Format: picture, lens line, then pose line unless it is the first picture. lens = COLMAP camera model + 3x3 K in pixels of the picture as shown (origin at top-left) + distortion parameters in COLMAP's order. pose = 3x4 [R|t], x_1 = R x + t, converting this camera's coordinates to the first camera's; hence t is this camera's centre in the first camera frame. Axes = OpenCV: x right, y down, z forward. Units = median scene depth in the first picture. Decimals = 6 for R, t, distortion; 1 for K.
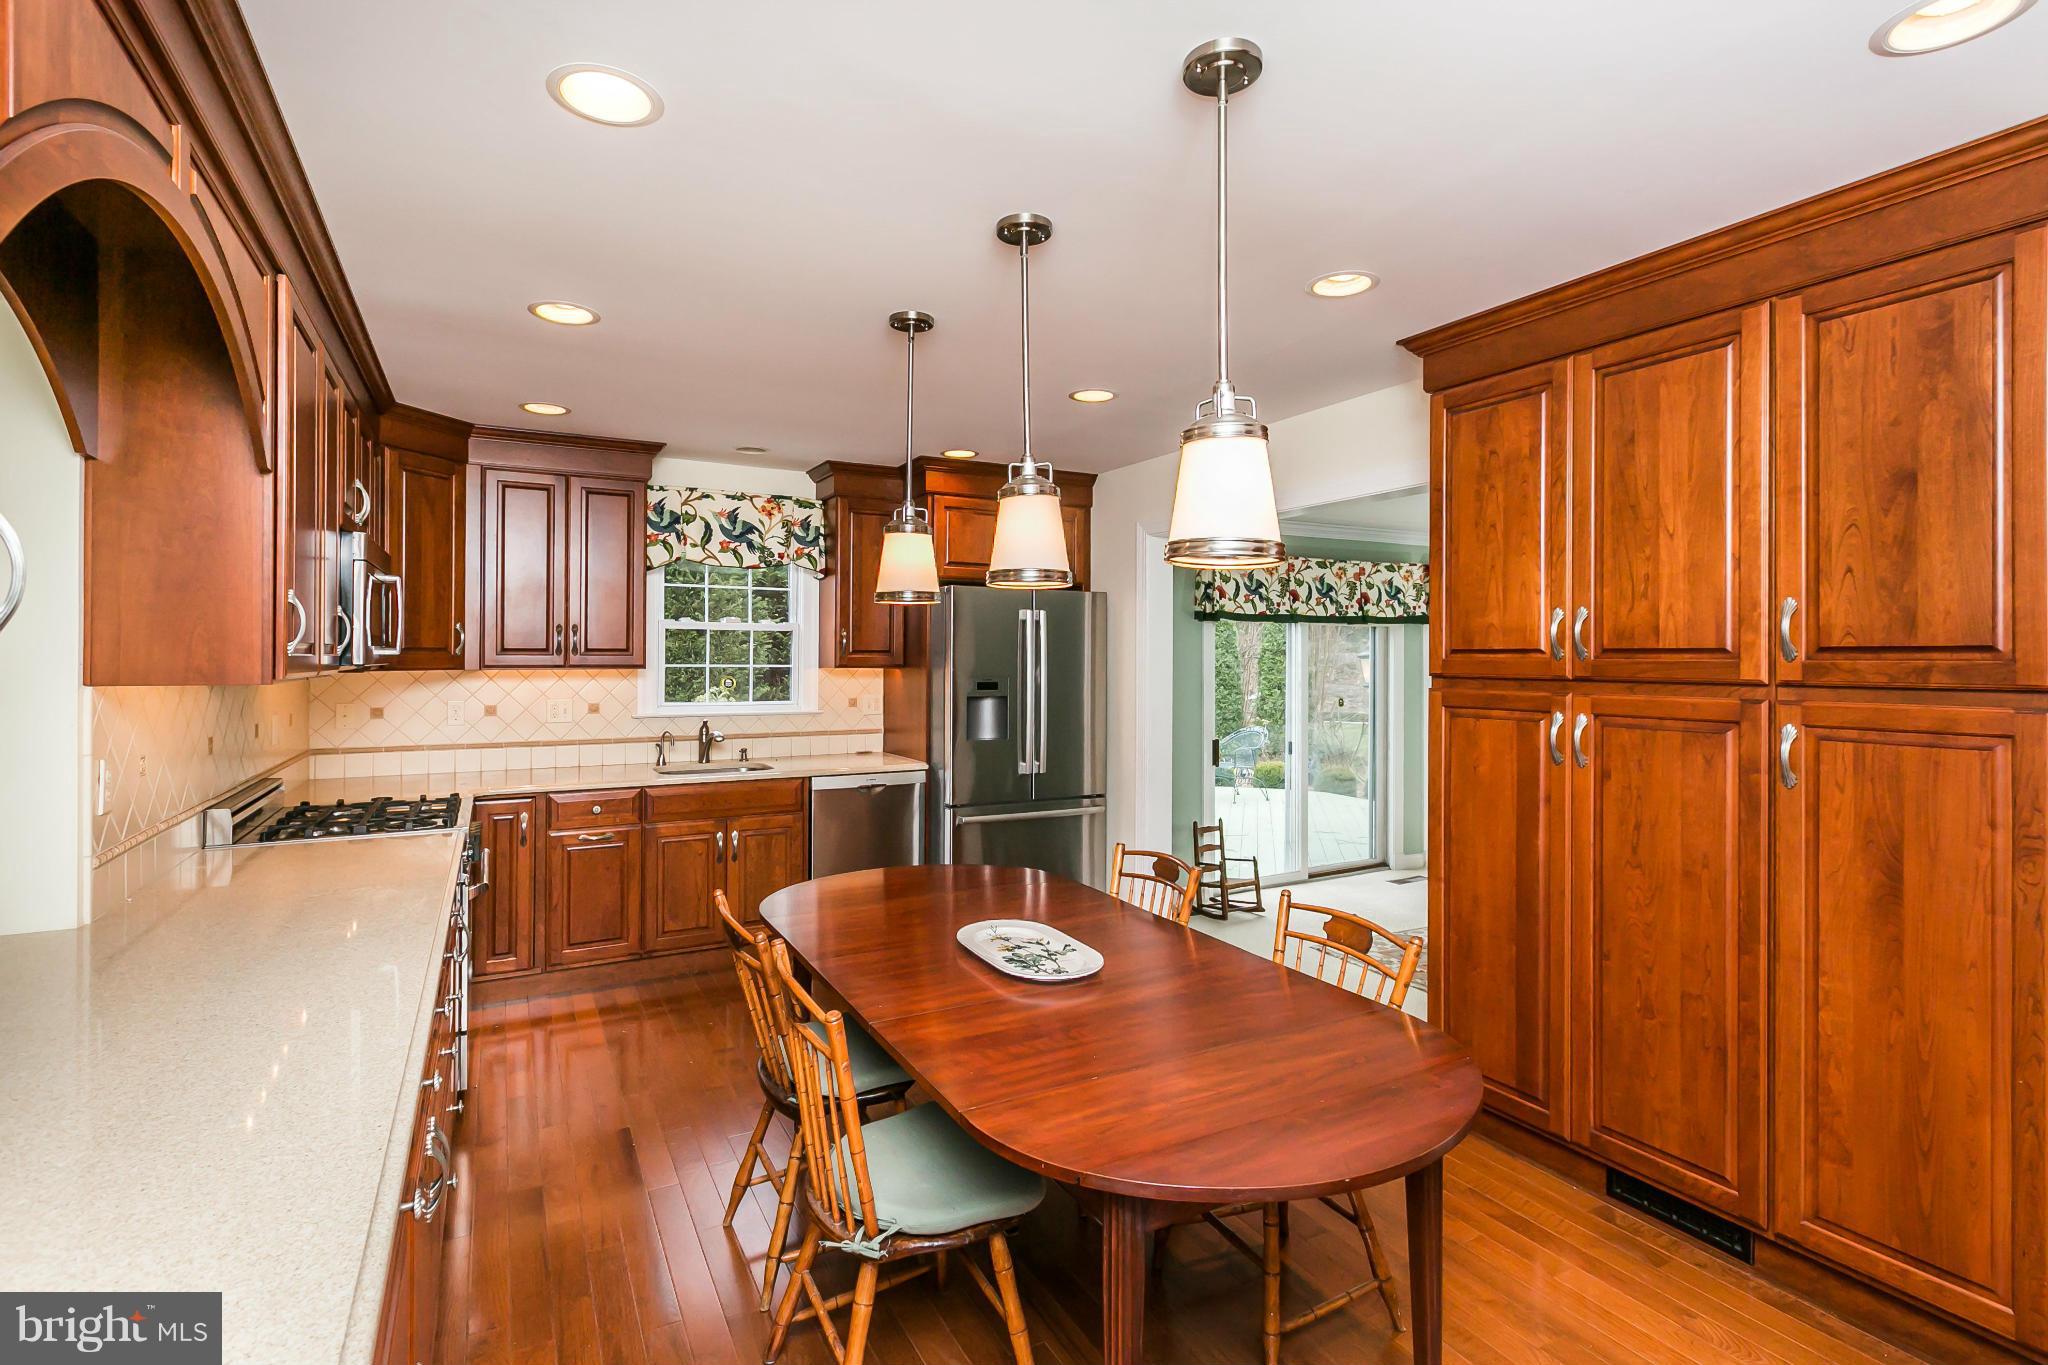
lens RADIAL K [[958.5, 0, 1027.8], [0, 958.5, 670.8], [0, 0, 1]] dist [0.016767, 0.000086]
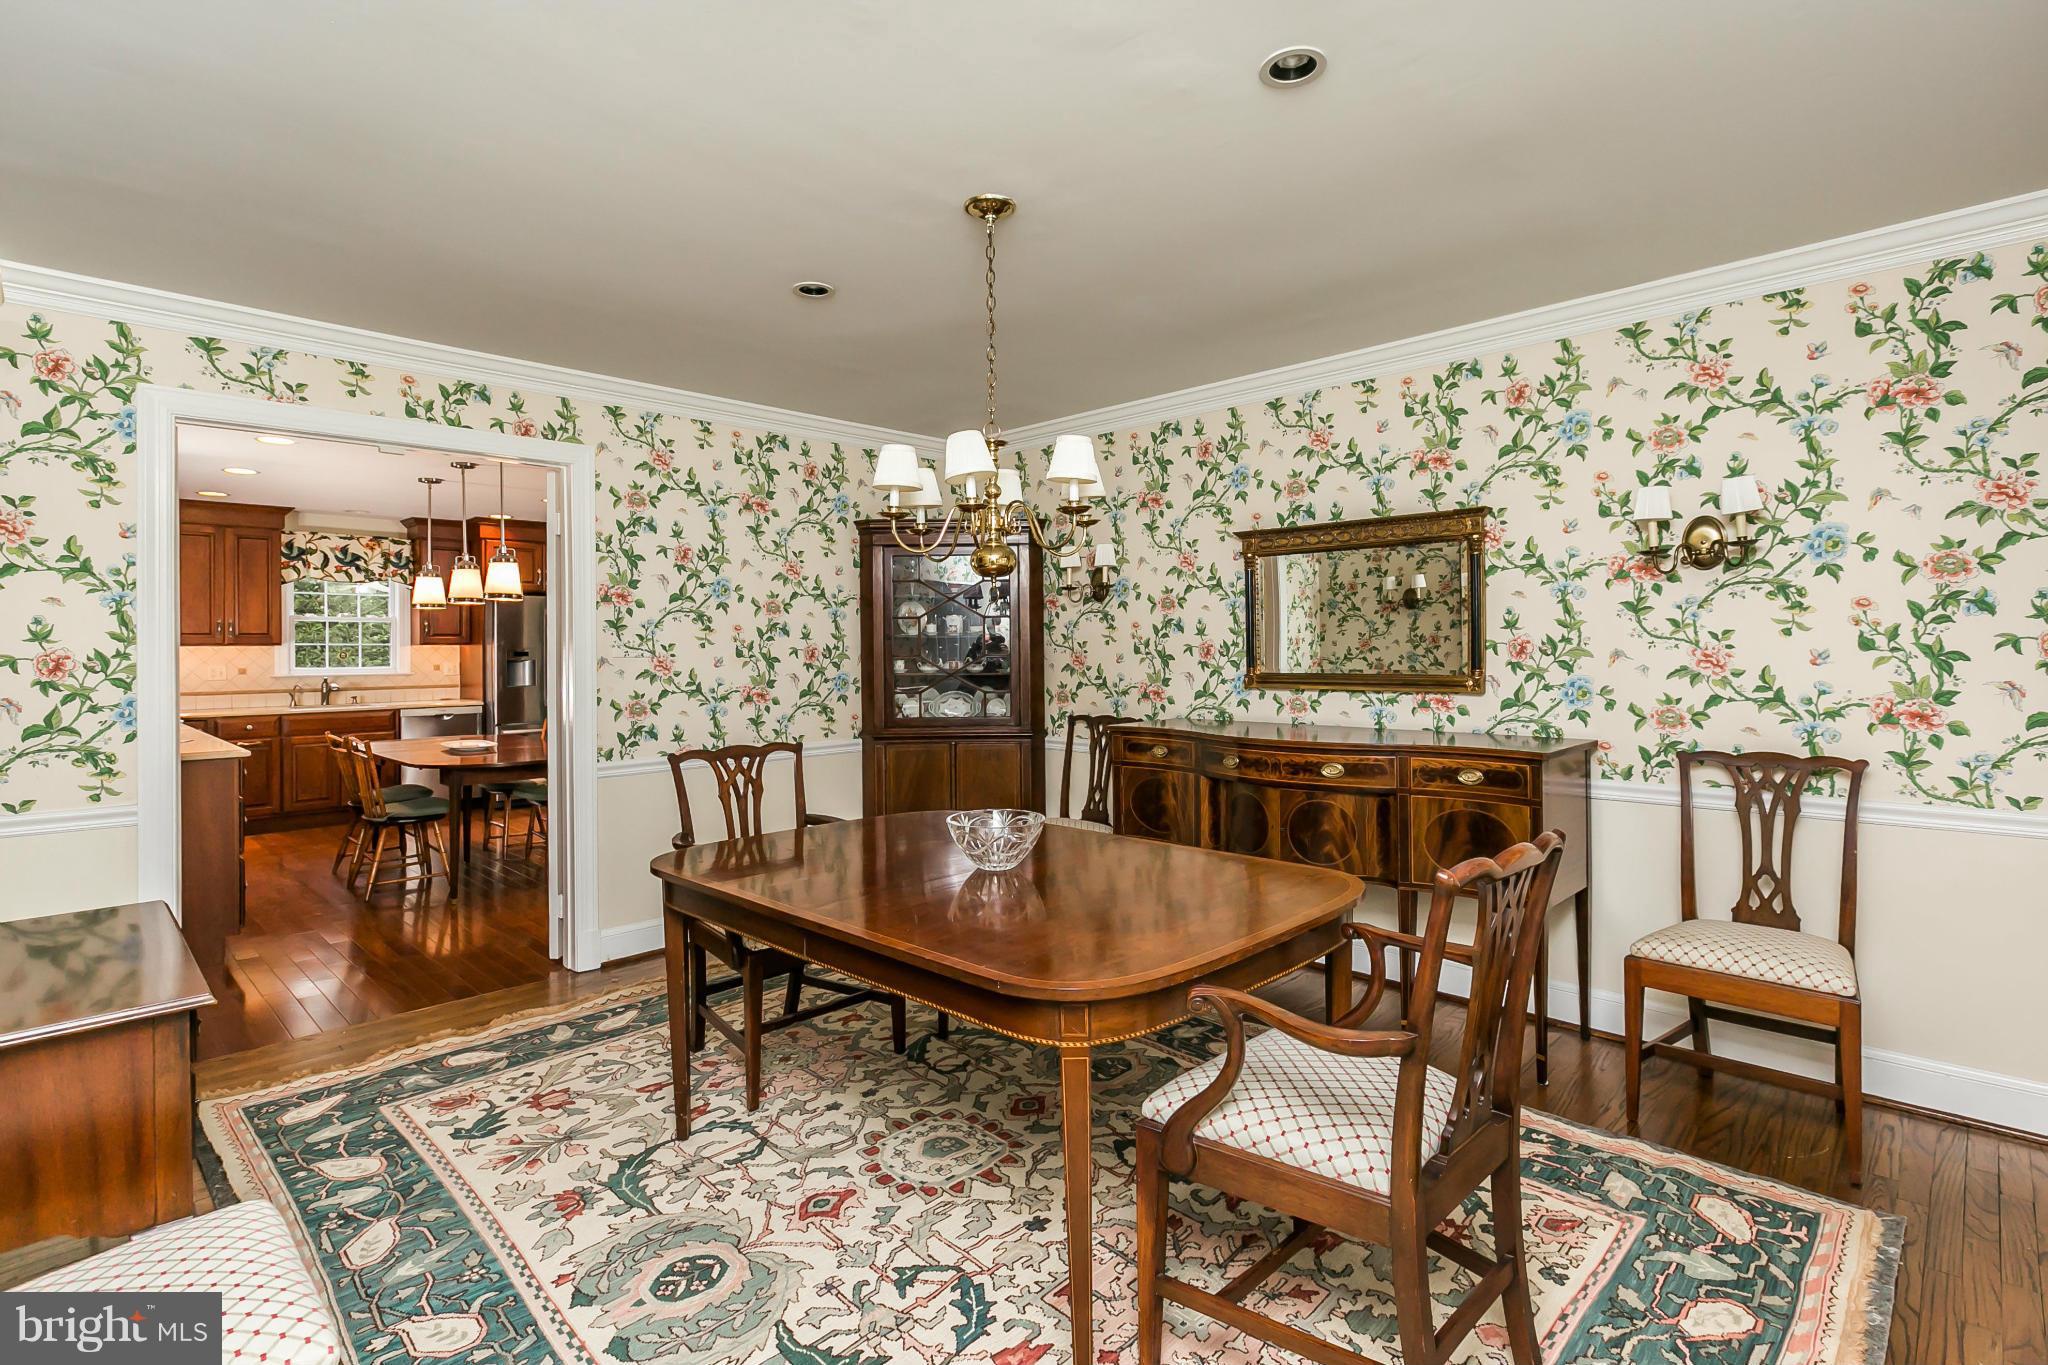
lens RADIAL K [[958.5, 0, 1021.5], [0, 958.5, 667.3], [0, 0, 1]] dist [0.016767, 0.000086]
pose [[0.957807, -0.015509, 0.286994, 0.310457], [0.018720, 0.999789, -0.008449, 0.069391], [-0.286802, 0.013465, 0.957895, -0.869525]]
